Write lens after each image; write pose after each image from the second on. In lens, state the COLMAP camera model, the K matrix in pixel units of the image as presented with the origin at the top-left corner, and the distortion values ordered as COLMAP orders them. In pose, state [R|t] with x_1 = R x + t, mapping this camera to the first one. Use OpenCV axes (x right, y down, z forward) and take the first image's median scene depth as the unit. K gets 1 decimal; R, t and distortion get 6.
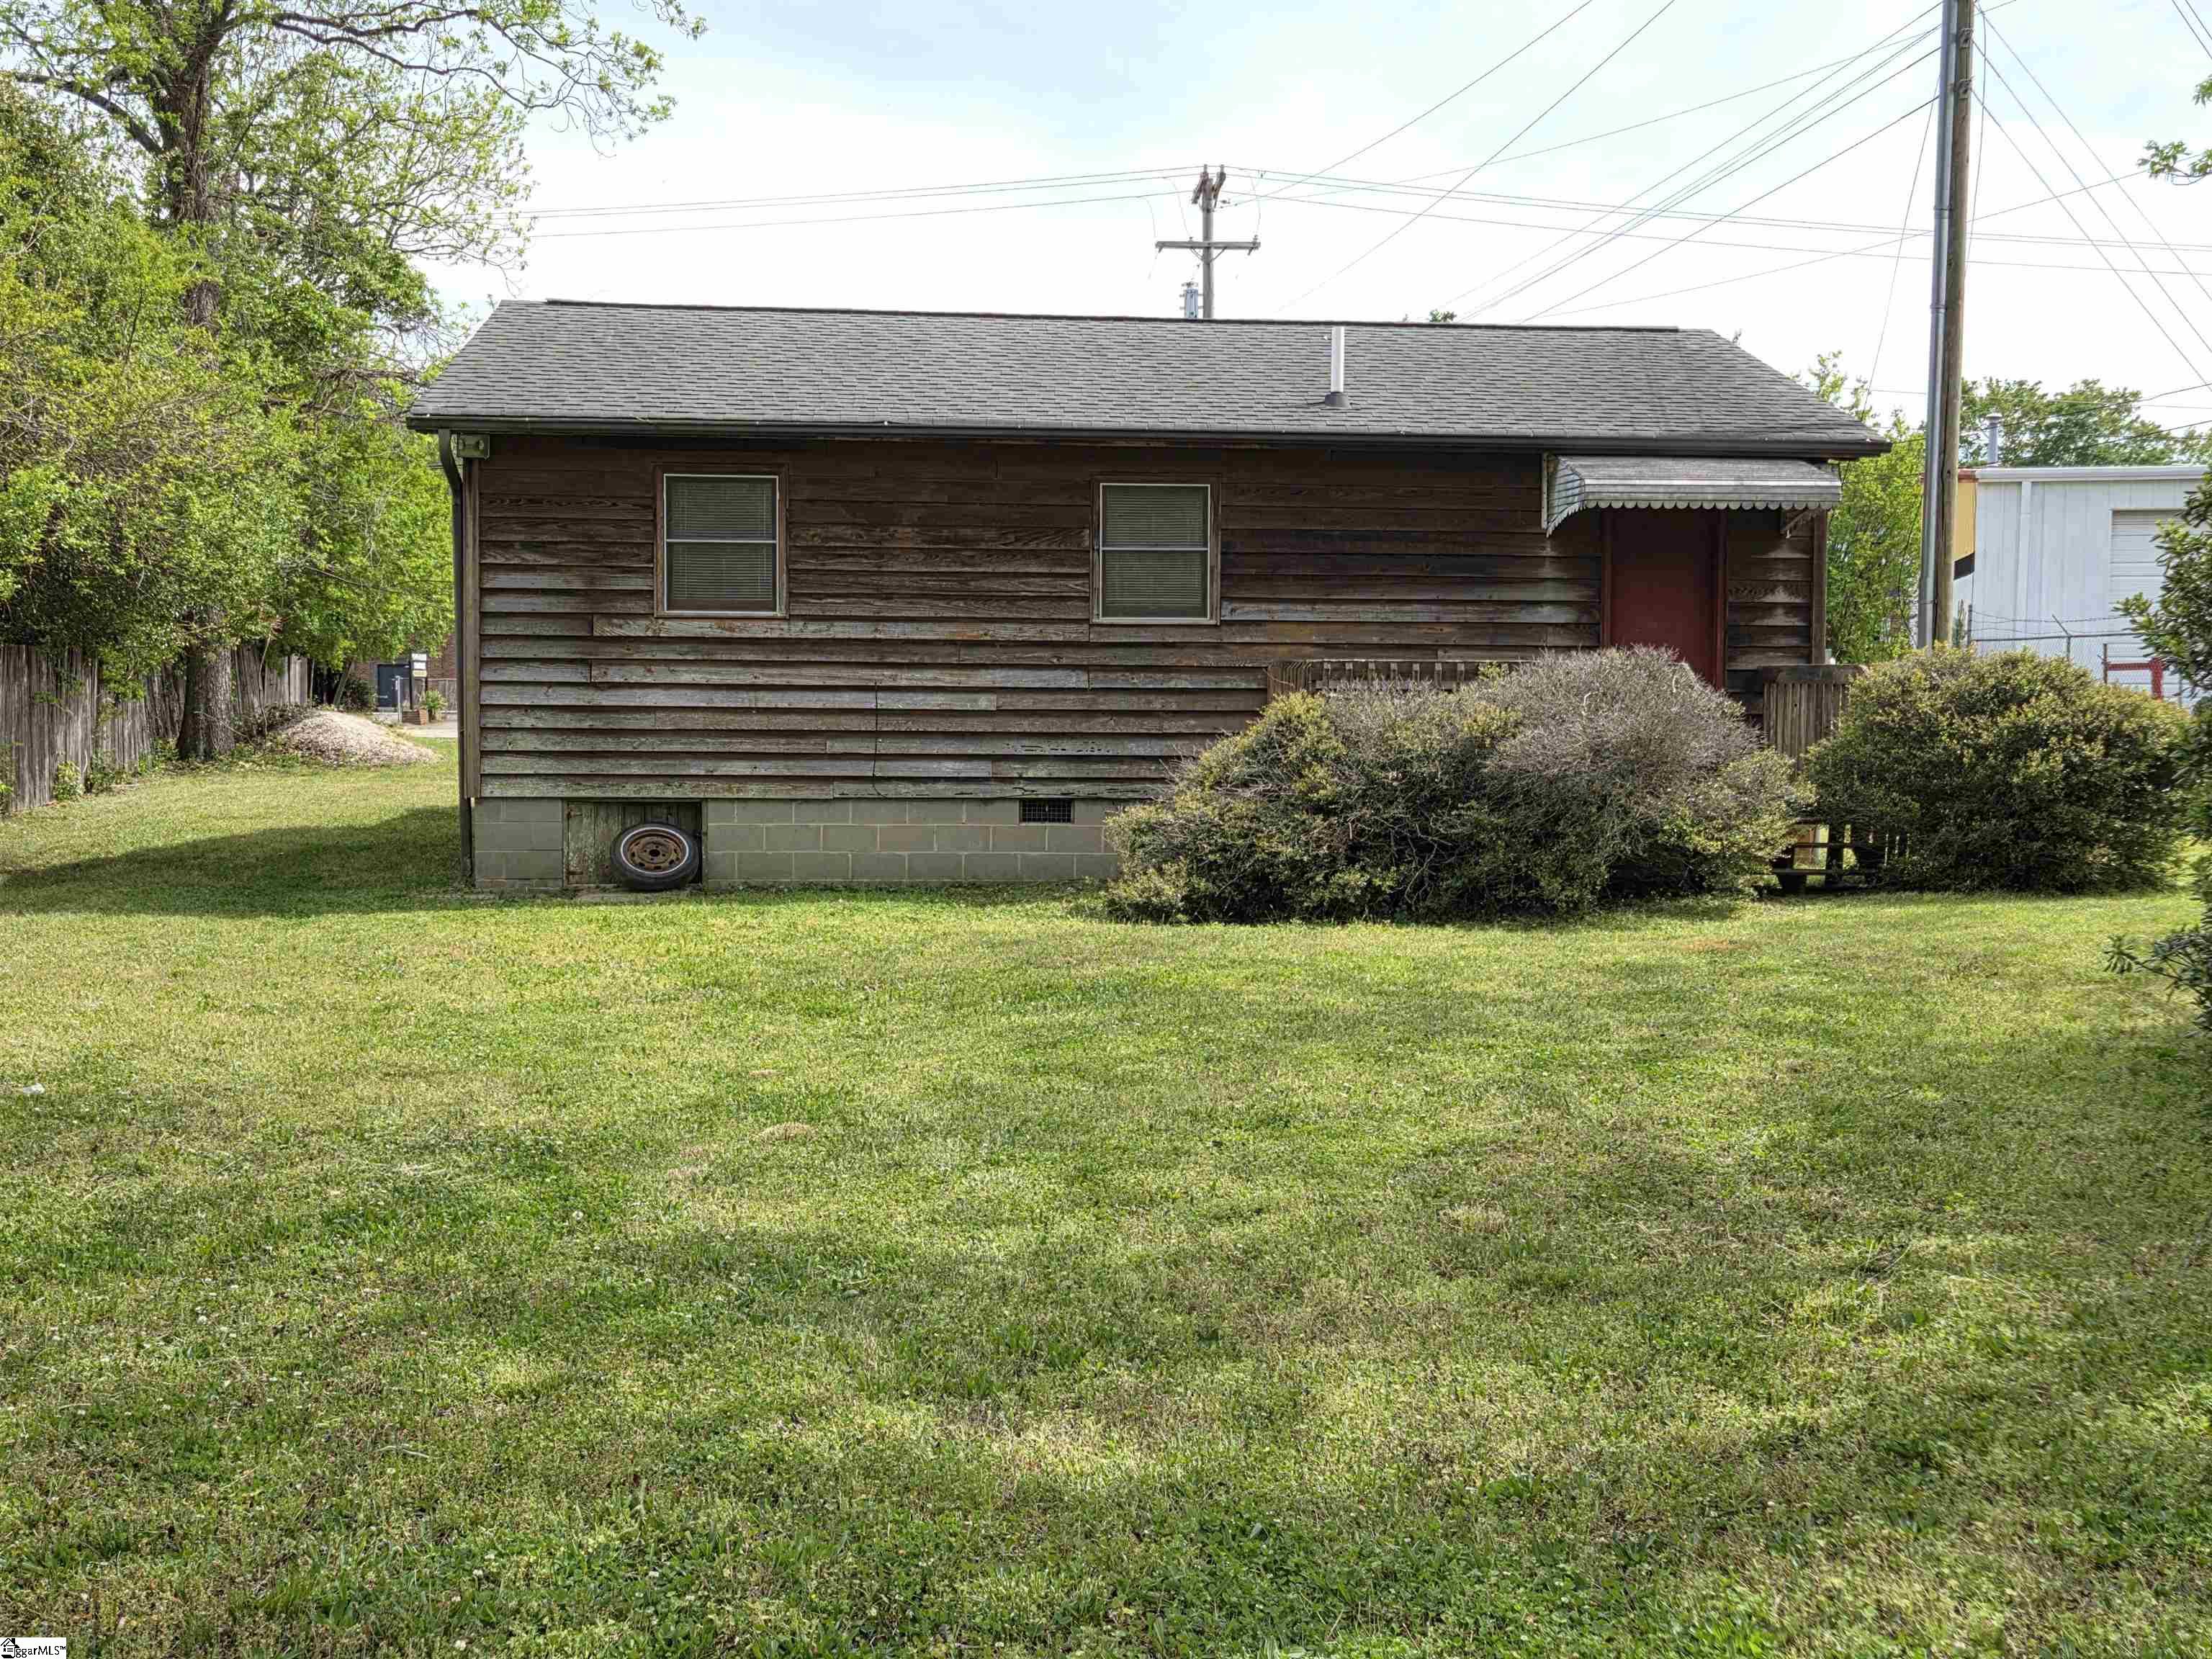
lens RADIAL K [[2483.3, 0, 1109.5], [0, 2483.3, 805.0], [0, 0, 1]] dist [0.121145, -0.191904]
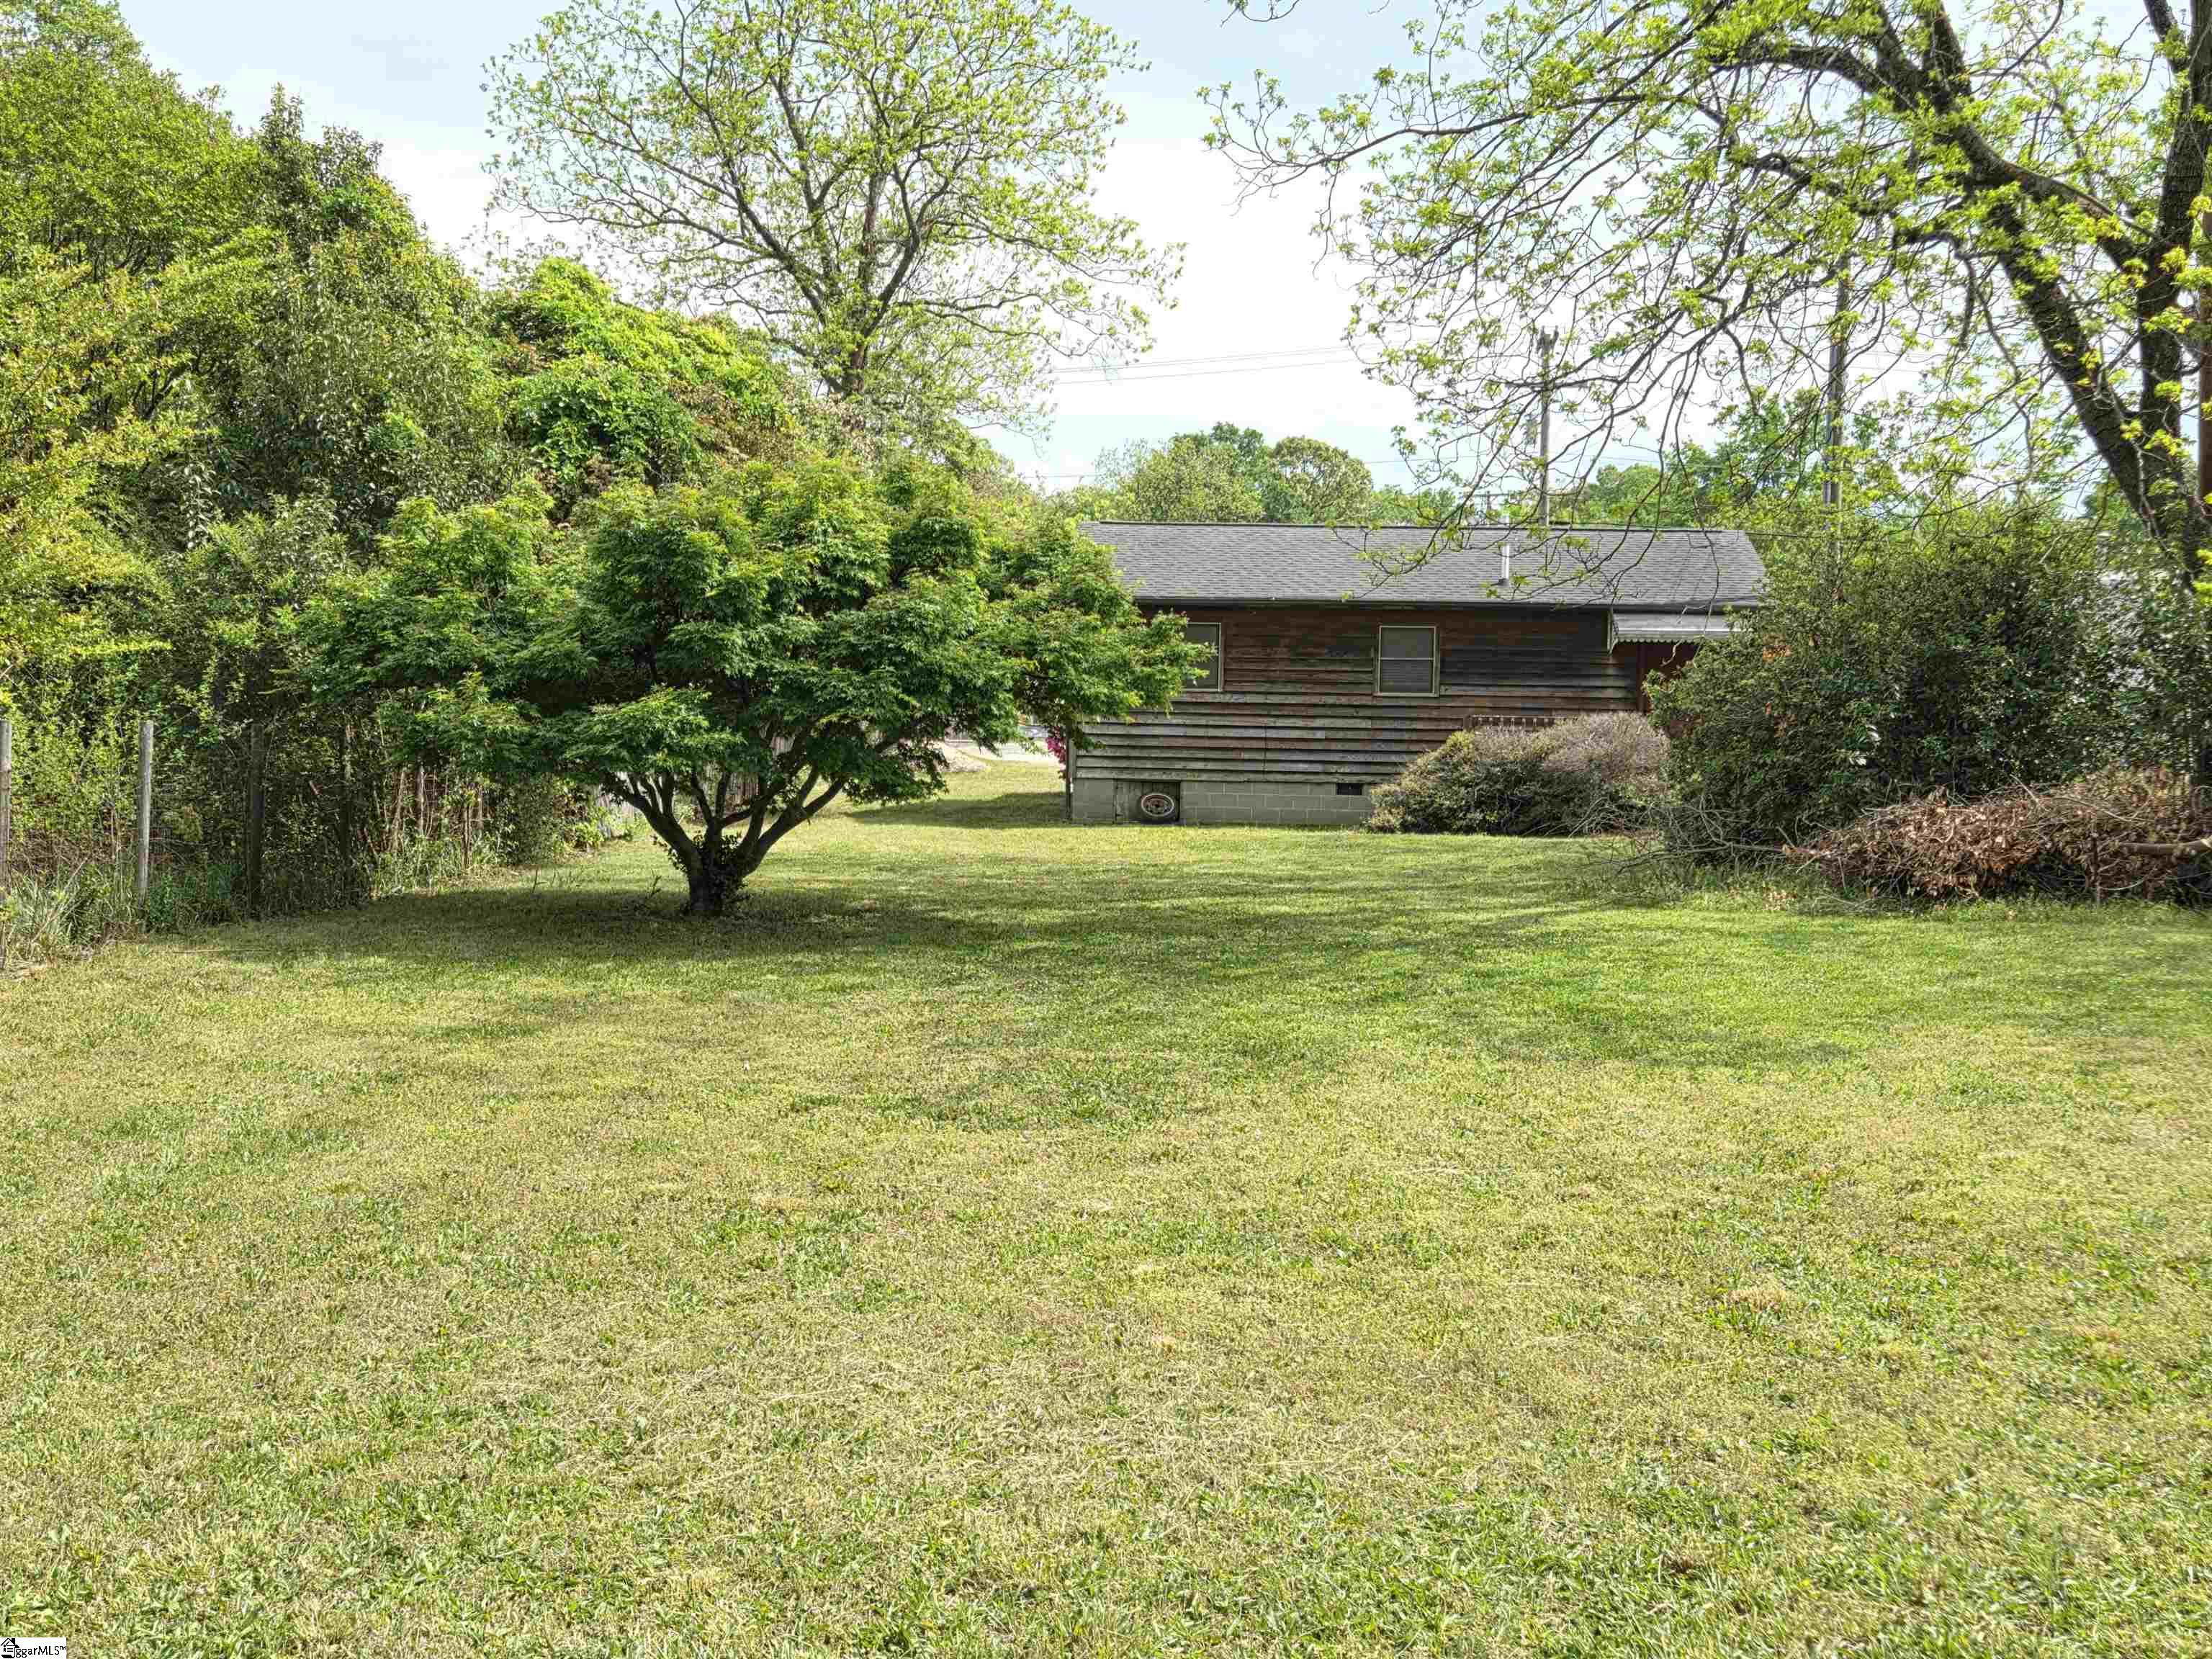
lens RADIAL K [[2483.3, 0, 1109.5], [0, 2483.3, 805.0], [0, 0, 1]] dist [0.121145, -0.191904]
pose [[0.985883, 0.016759, -0.166595, 0.120055], [-0.019124, 0.999738, -0.012601, 0.044867], [0.166341, 0.015609, 0.985945, -1.026232]]
